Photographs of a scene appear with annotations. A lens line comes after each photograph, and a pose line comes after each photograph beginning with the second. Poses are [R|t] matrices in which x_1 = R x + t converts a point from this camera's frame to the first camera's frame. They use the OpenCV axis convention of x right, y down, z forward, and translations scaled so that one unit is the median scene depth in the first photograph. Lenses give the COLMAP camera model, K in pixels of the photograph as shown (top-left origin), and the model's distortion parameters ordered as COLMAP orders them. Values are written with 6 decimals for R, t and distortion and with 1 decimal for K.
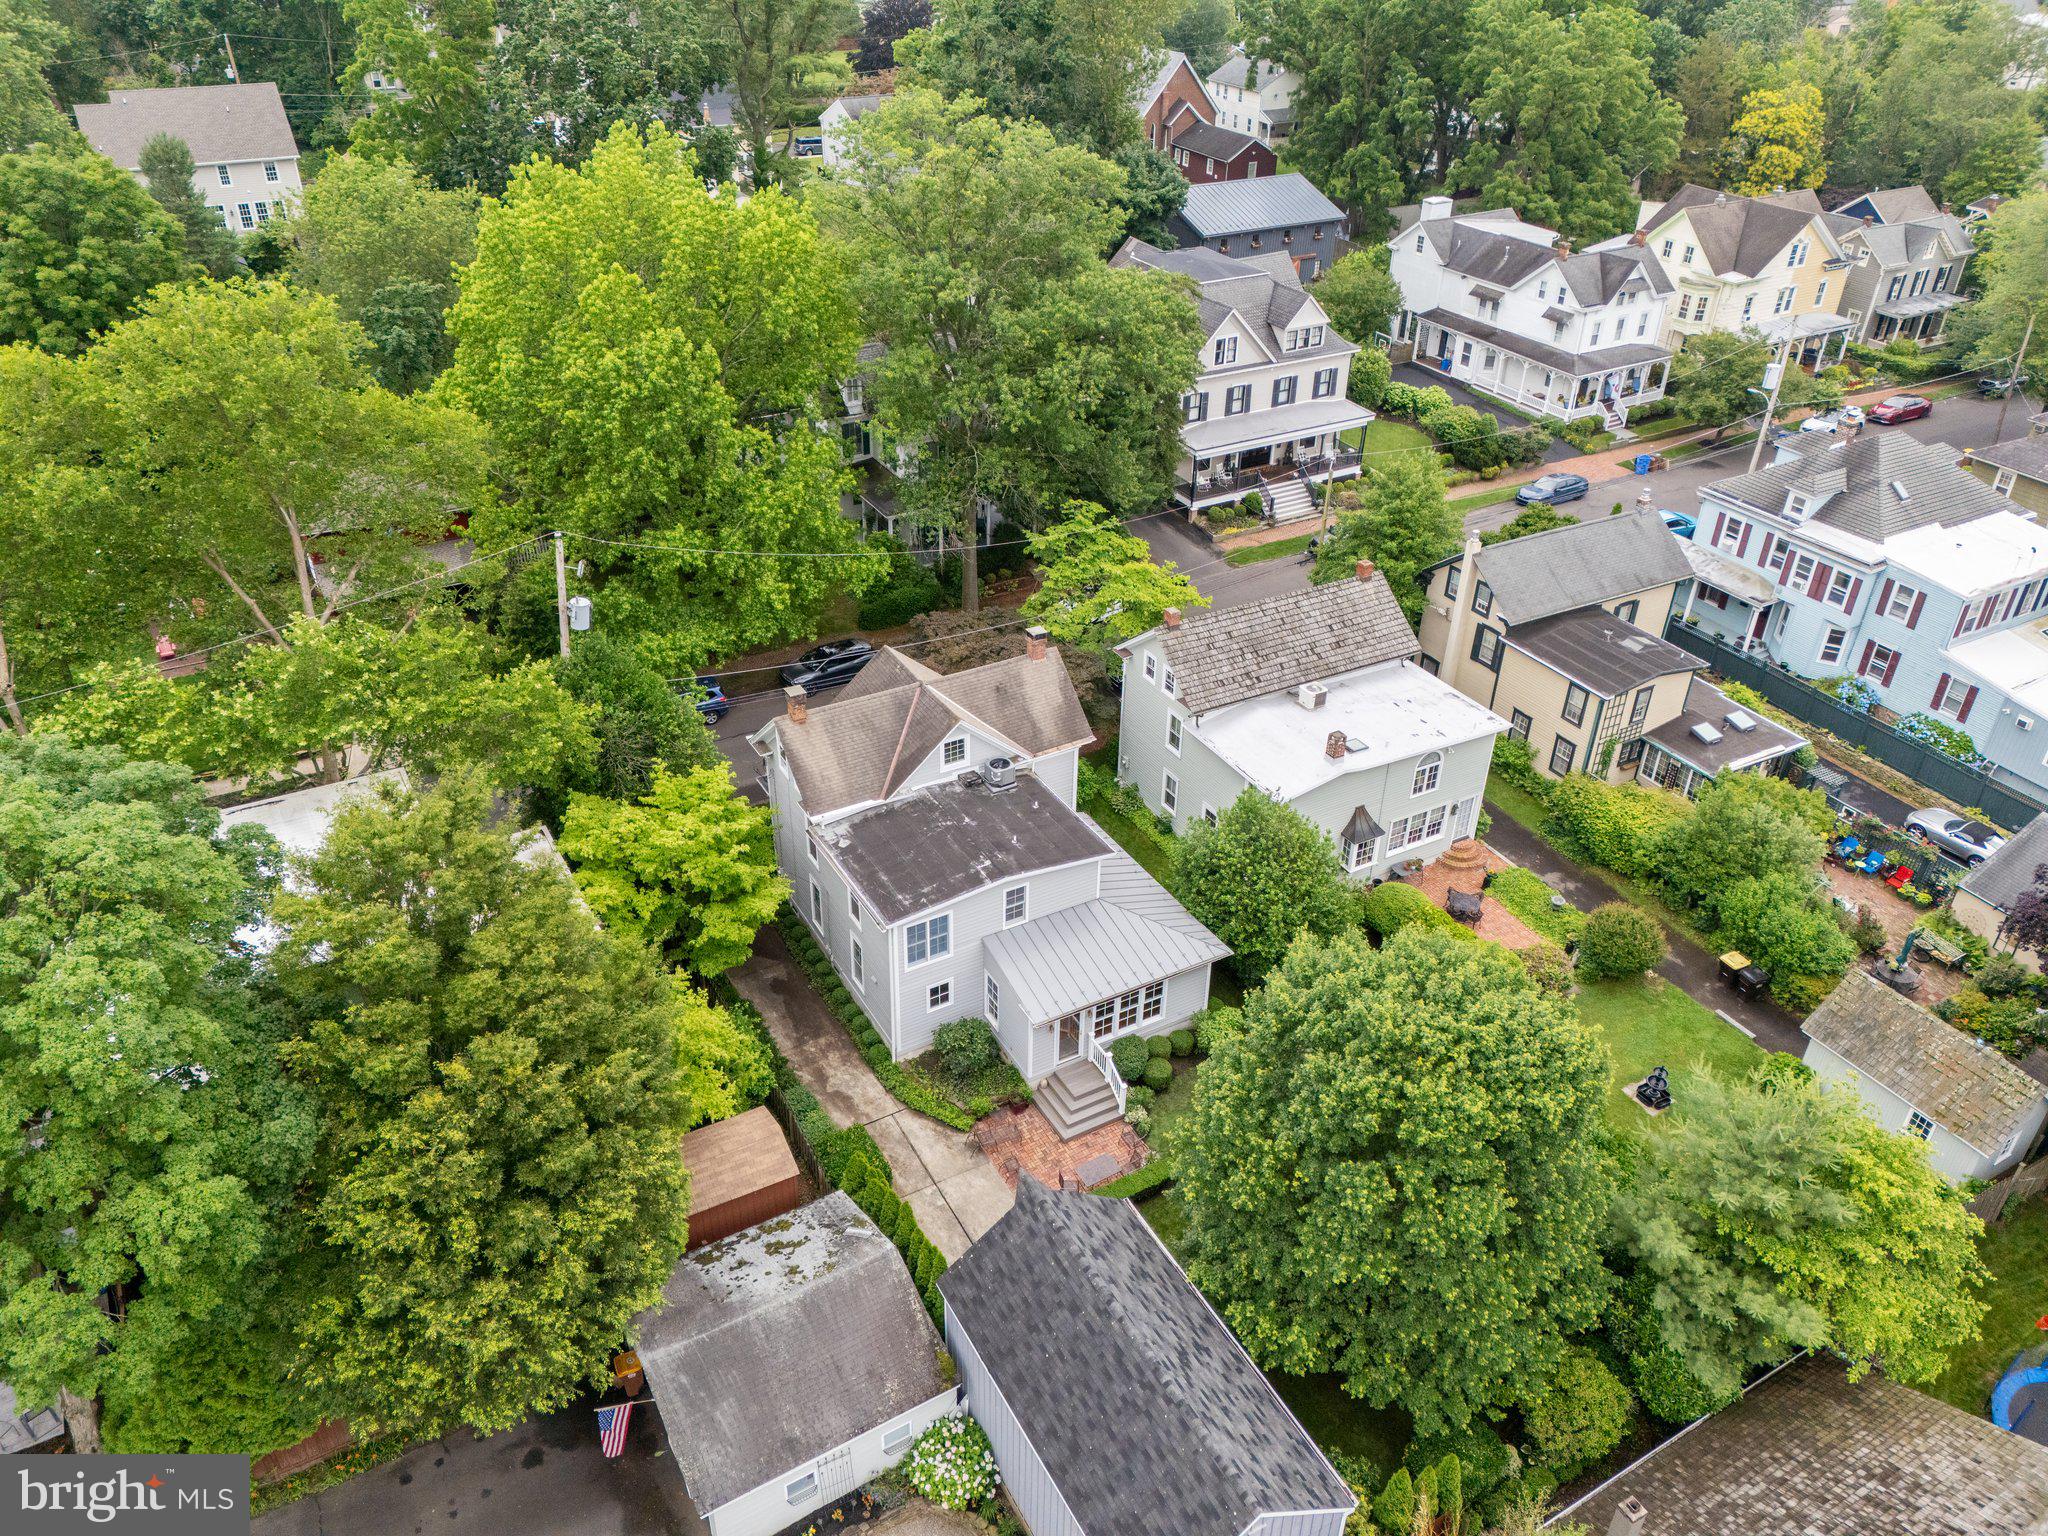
lens RADIAL K [[1508.8, 0, 1024.0], [0, 1508.8, 768.0], [0, 0, 1]] dist [0.113796, -0.109254]
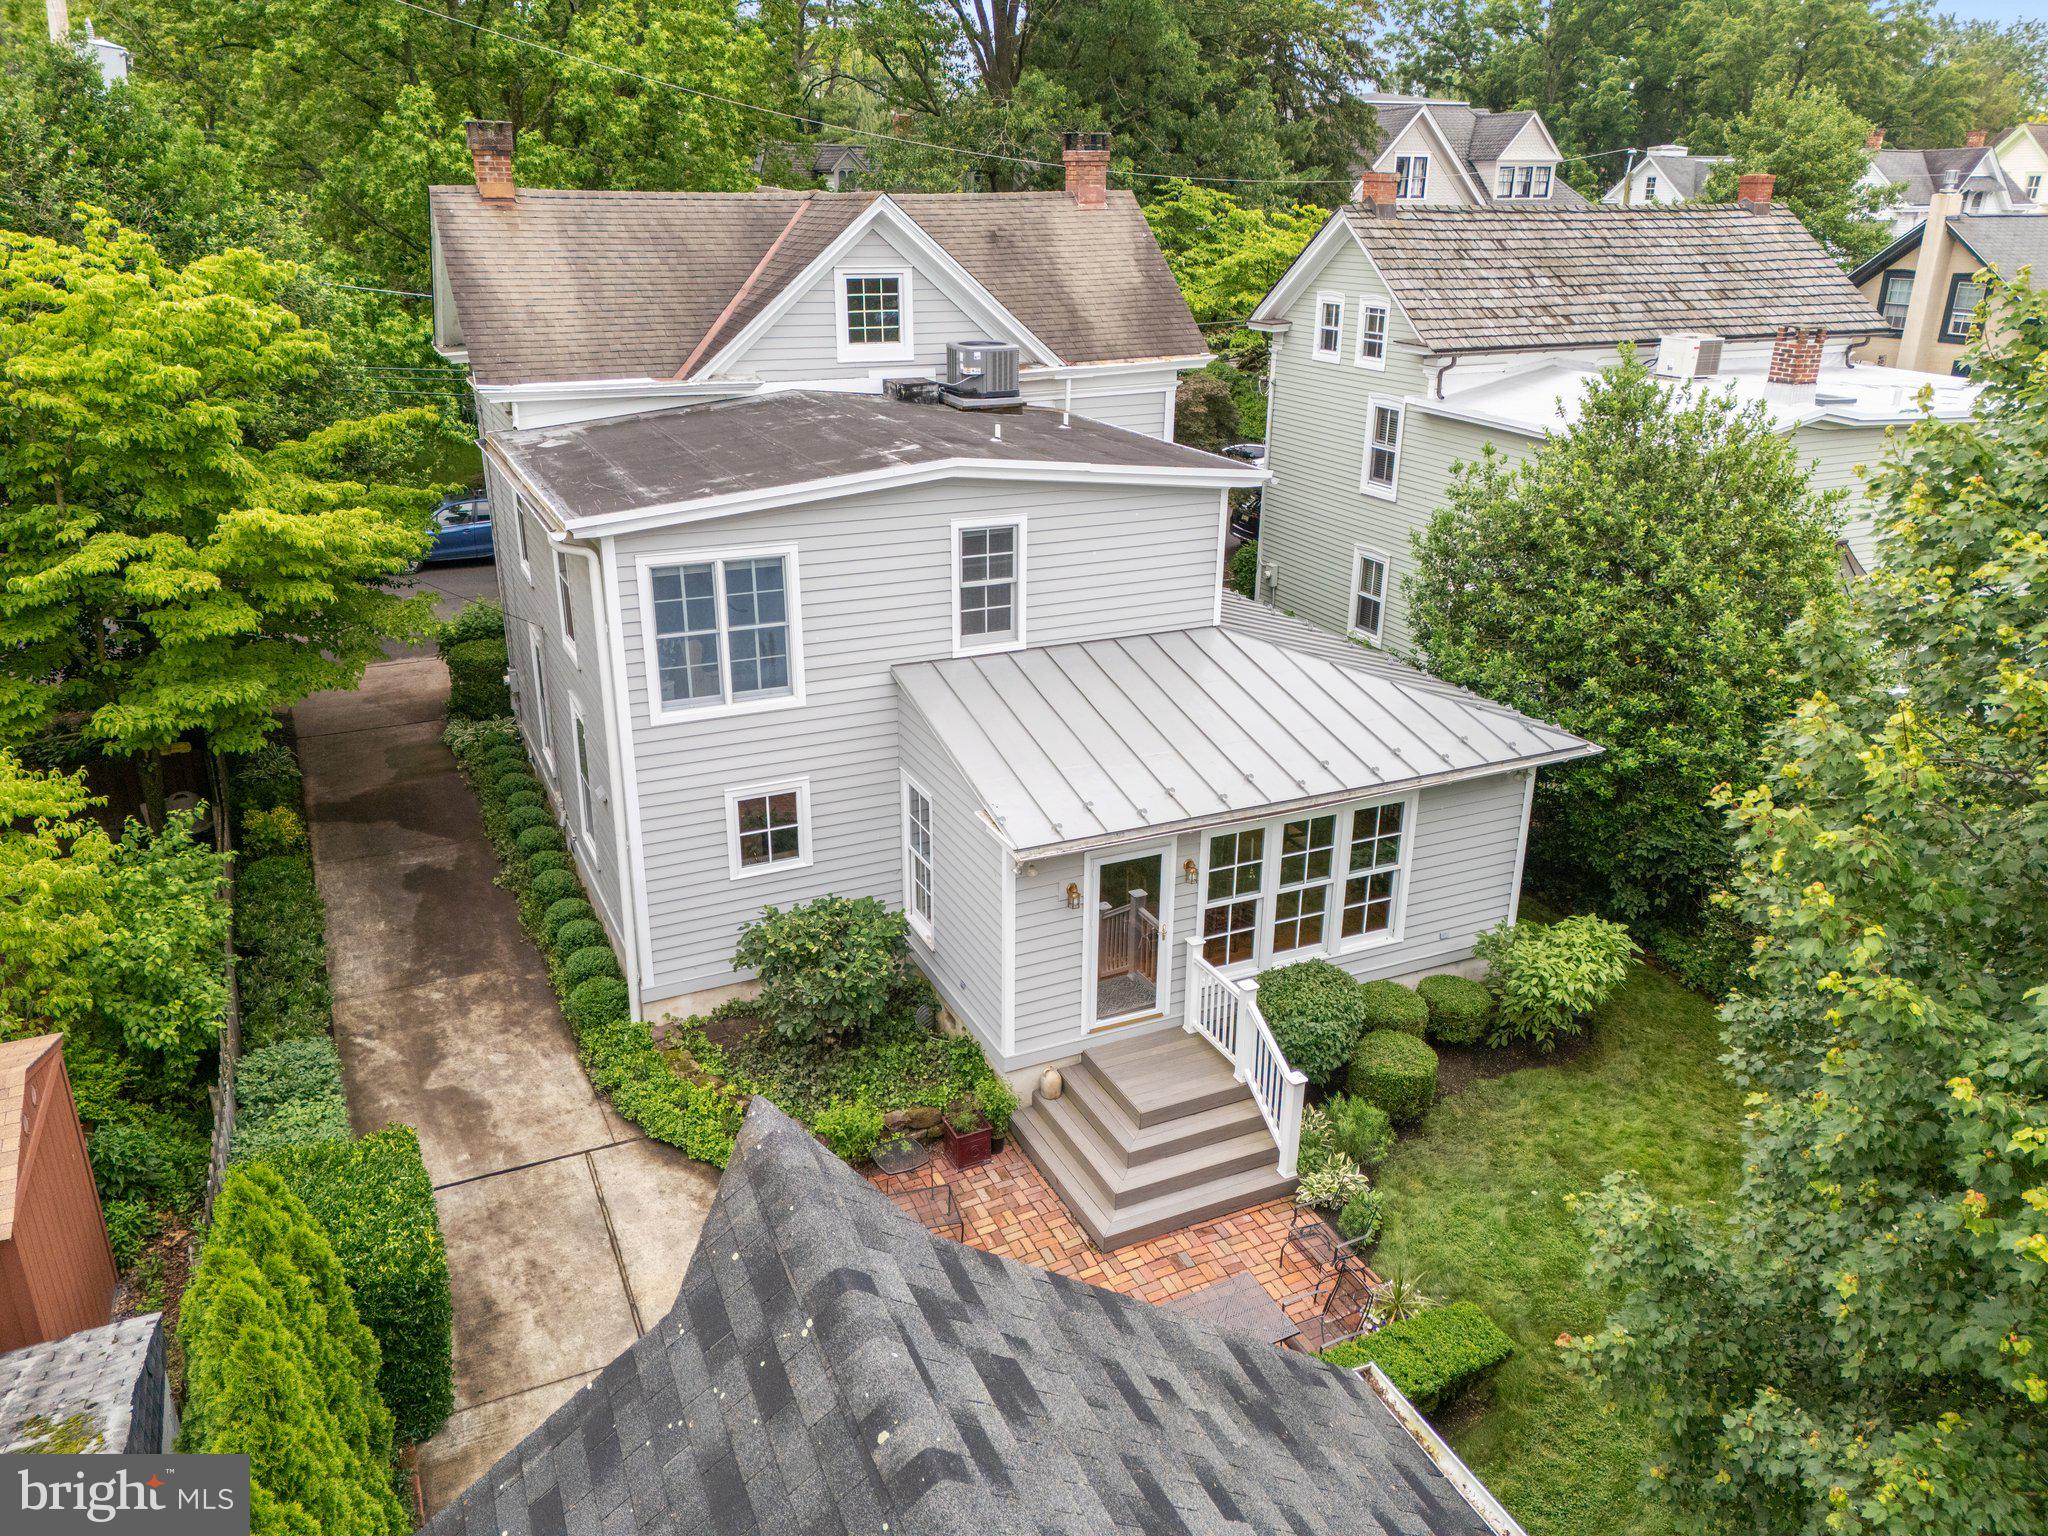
lens RADIAL K [[1508.8, 0, 1024.0], [0, 1508.8, 768.0], [0, 0, 1]] dist [0.113796, -0.109254]
pose [[0.997126, 0.018948, -0.073347, 0.030370], [-0.032661, 0.981133, -0.190557, 0.203140], [0.068353, 0.192405, 0.978932, 0.654756]]
